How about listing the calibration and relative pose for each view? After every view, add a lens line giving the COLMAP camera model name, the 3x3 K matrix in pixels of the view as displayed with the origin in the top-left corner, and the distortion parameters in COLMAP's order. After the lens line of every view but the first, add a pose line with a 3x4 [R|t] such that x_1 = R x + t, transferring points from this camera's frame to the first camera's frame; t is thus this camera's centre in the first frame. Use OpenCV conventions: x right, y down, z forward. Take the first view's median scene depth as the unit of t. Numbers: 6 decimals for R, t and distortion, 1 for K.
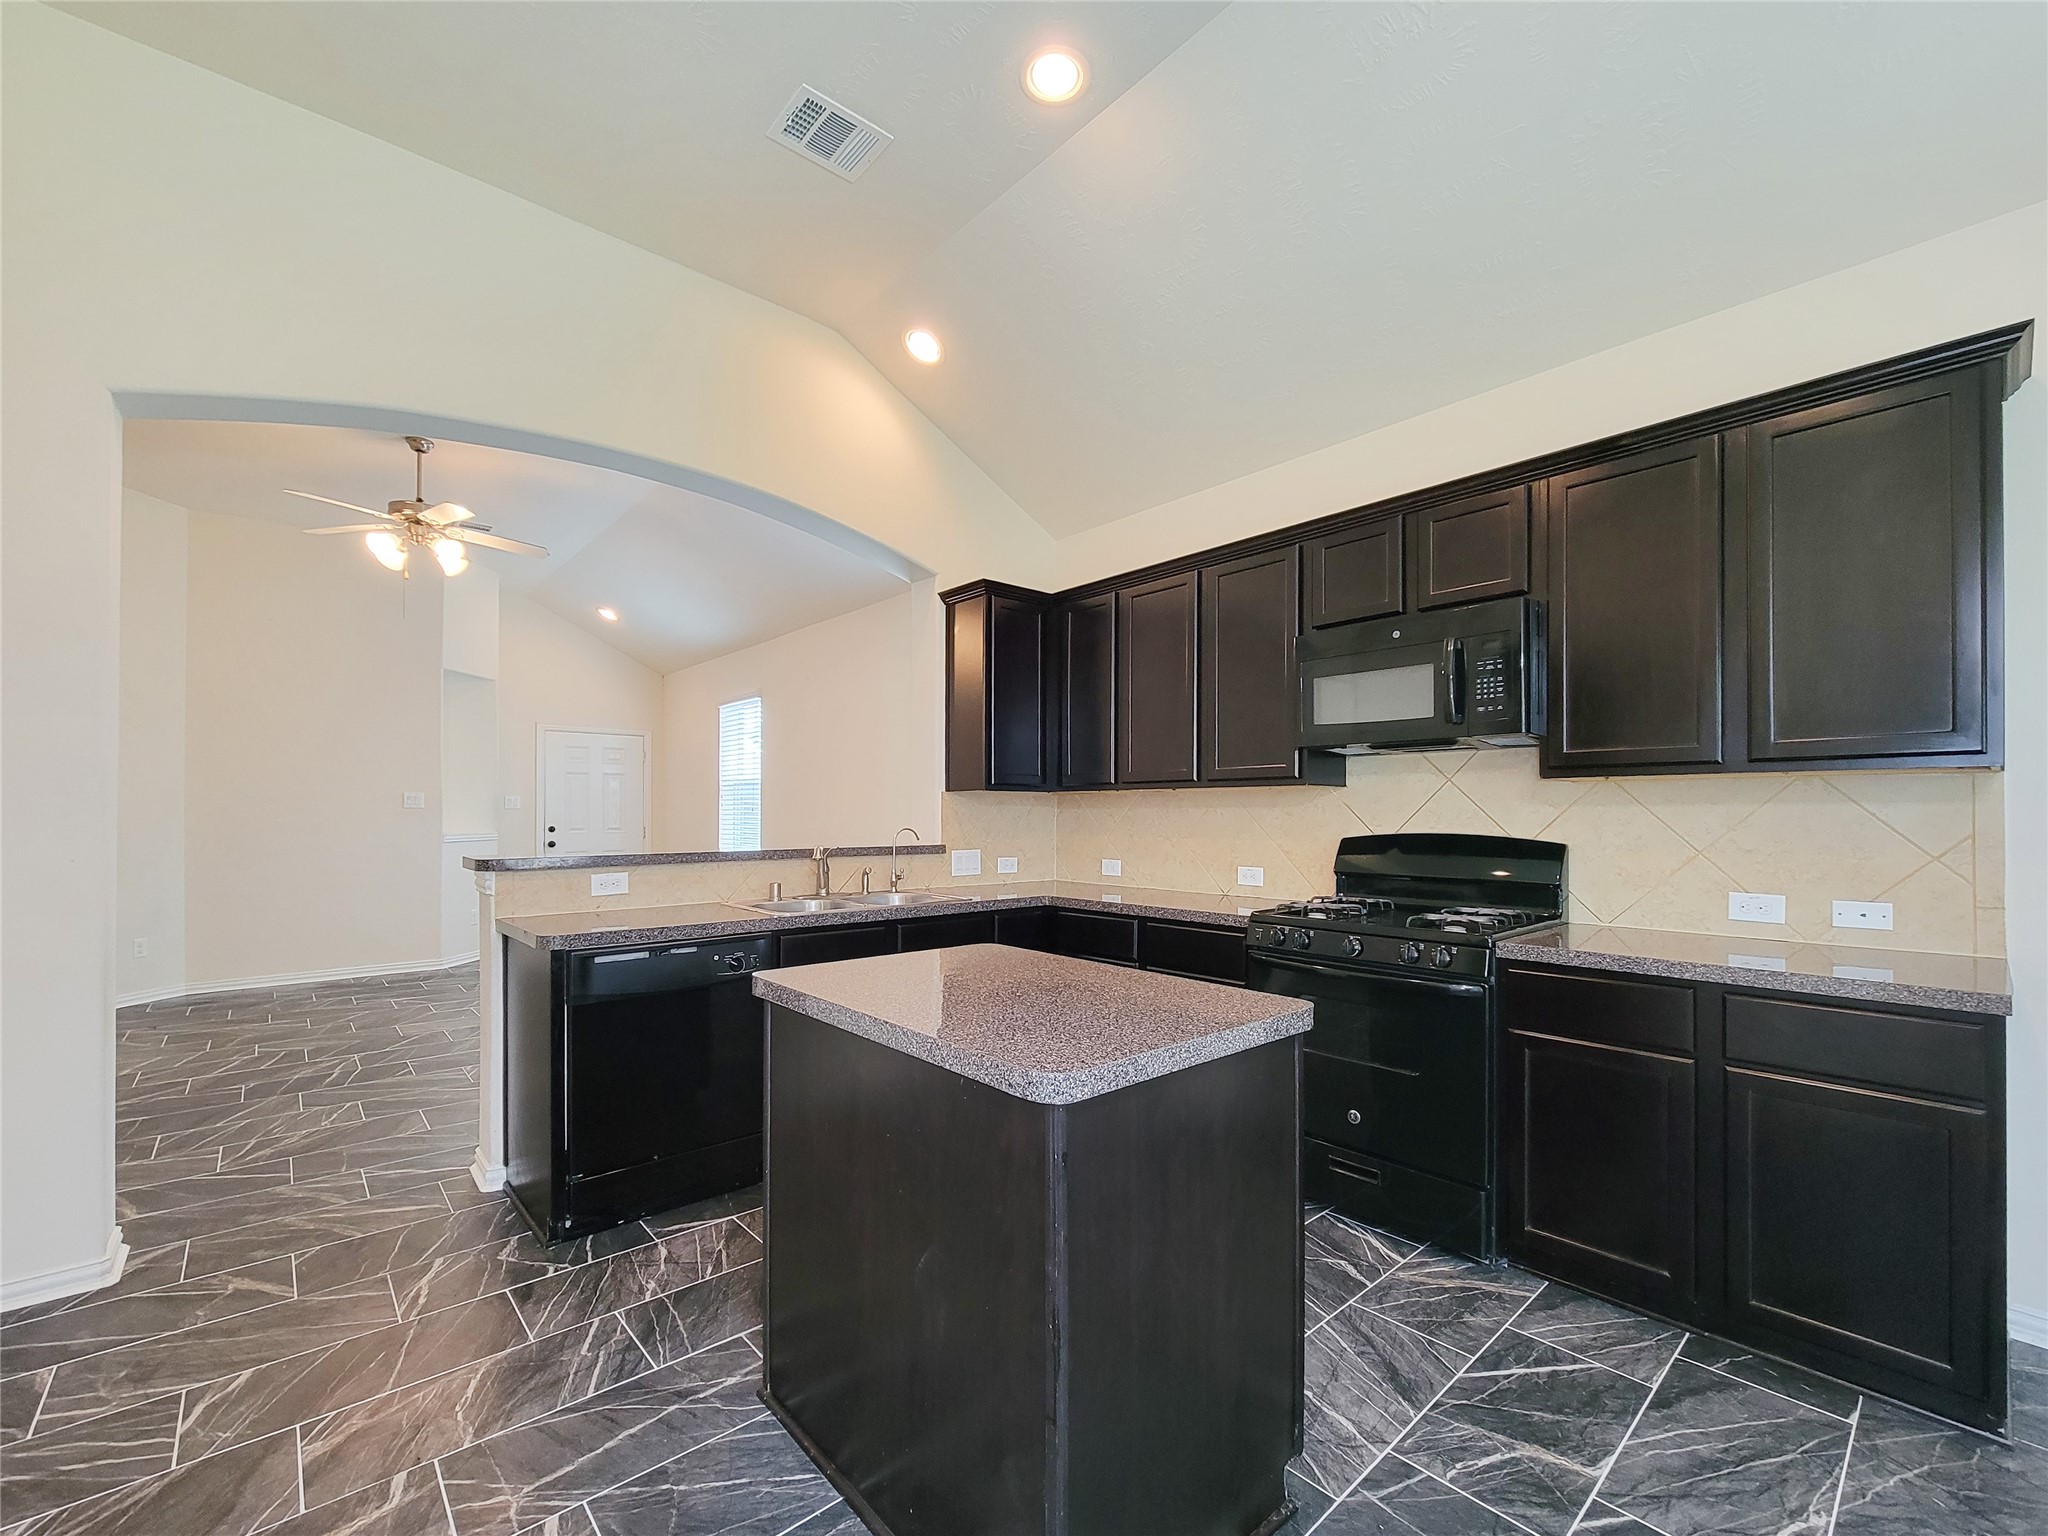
lens RADIAL K [[852.5, 0, 1018.8], [0, 852.5, 799.9], [0, 0, 1]] dist [0.000067, -0.000275]
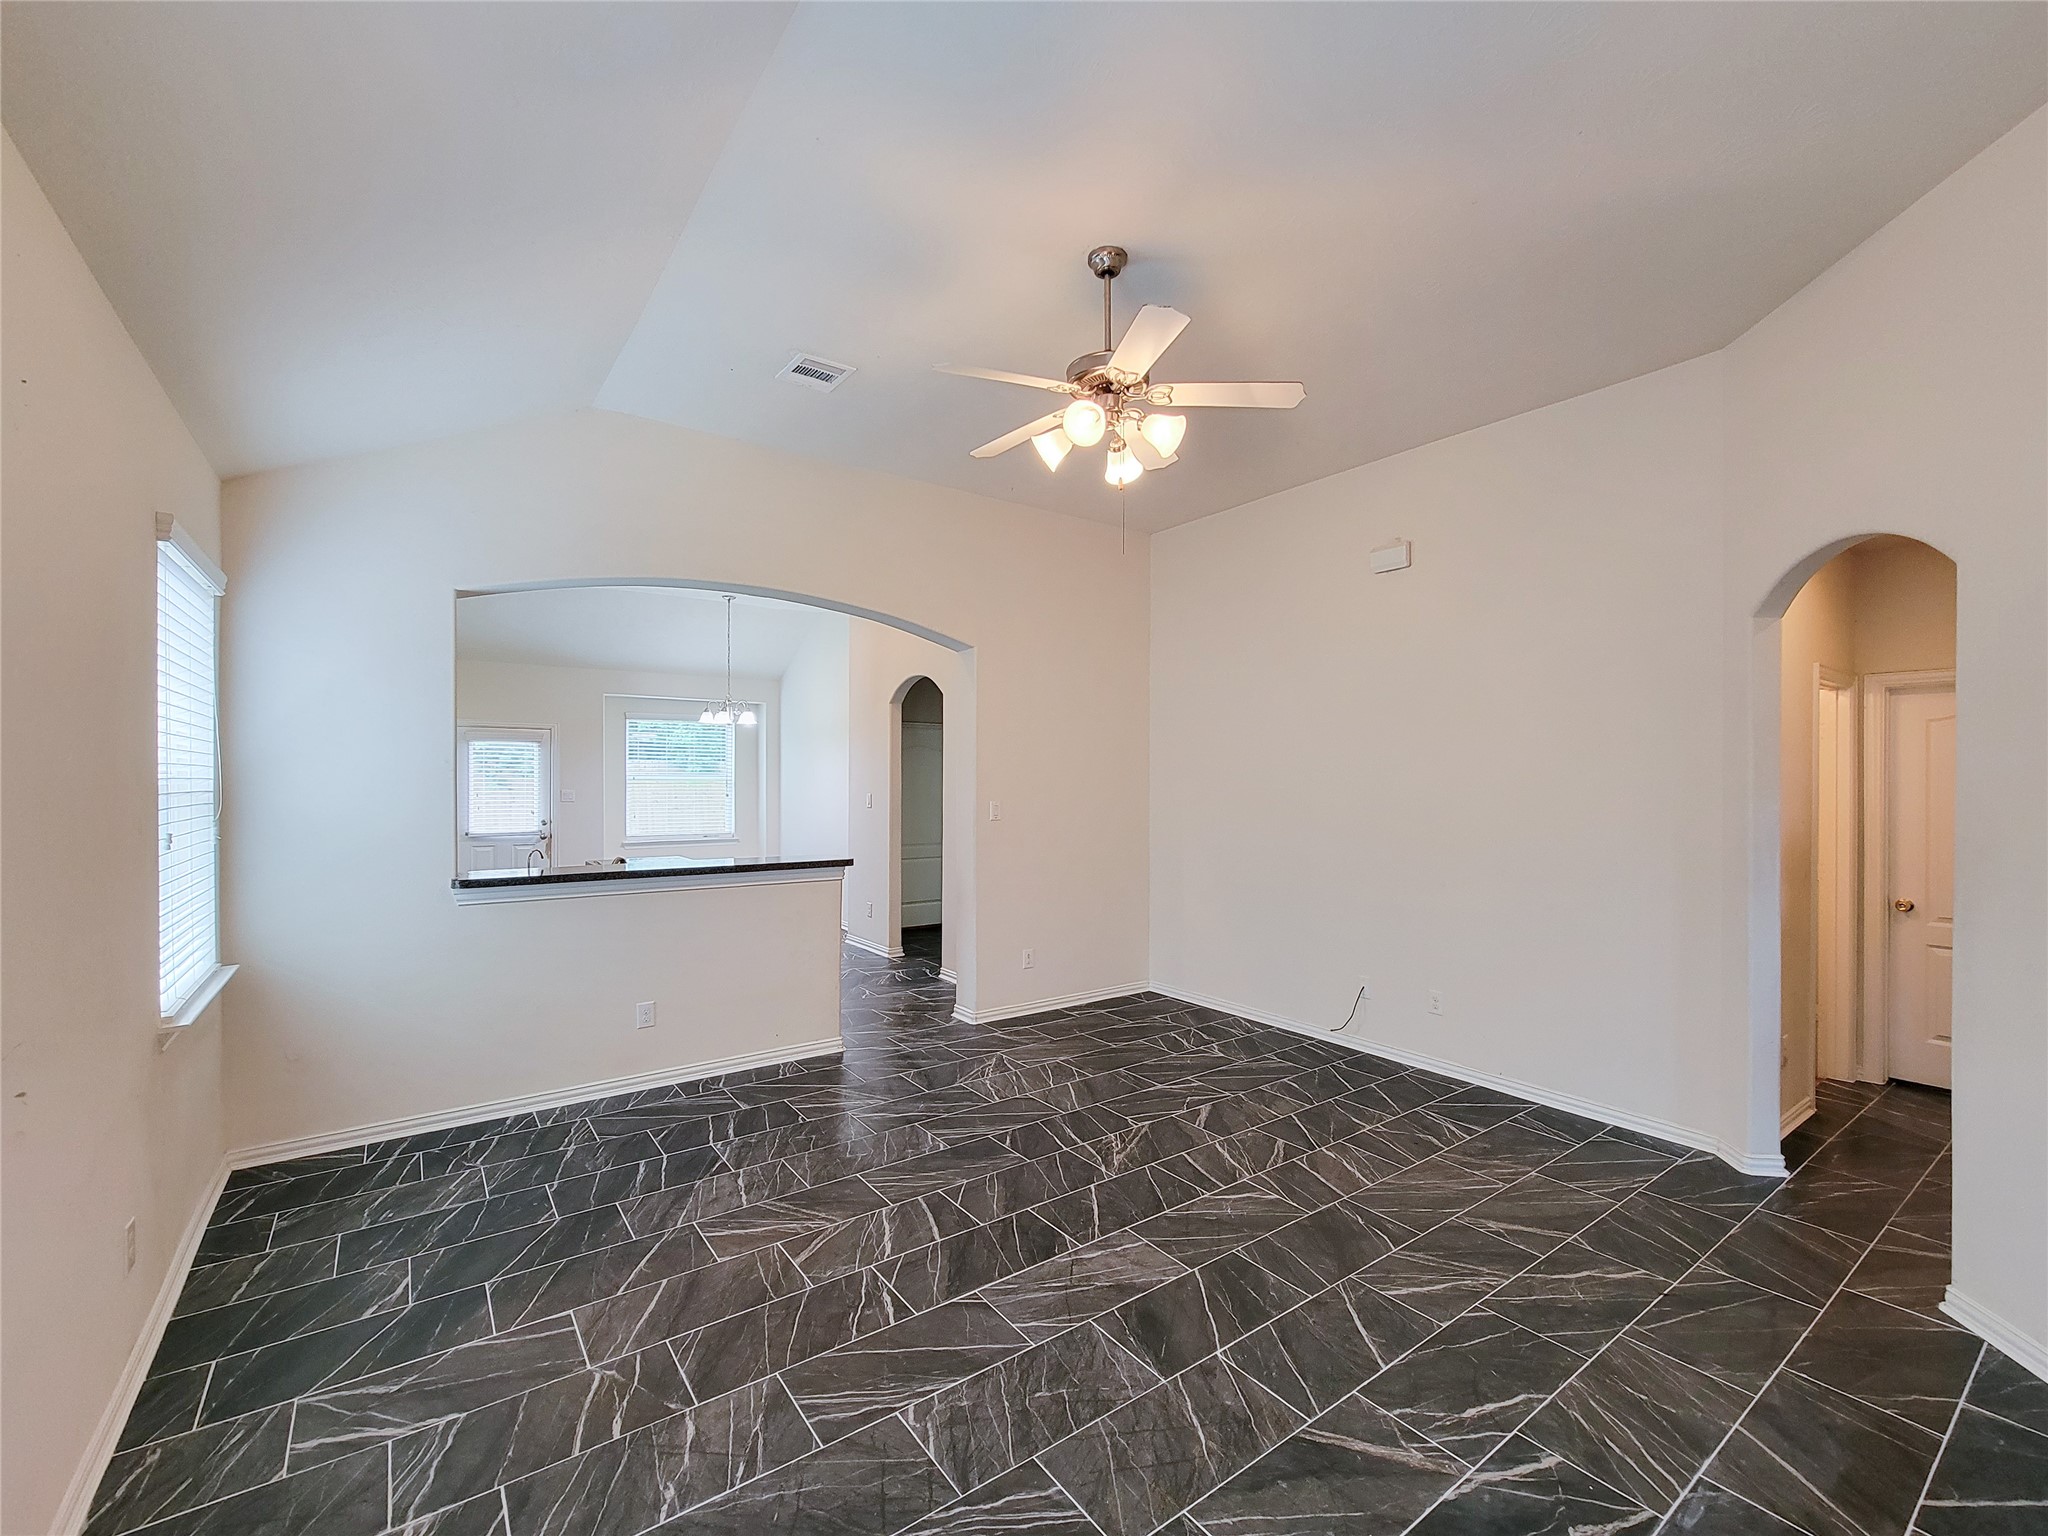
lens RADIAL K [[877.6, 0, 1049.7], [0, 877.6, 772.8], [0, 0, 1]] dist [-0.000212, -0.000812]
pose [[-0.997326, -0.004299, 0.072950, -1.099421], [-0.005726, 0.999796, -0.019358, -0.057336], [-0.072852, -0.019724, -0.997148, 2.526401]]
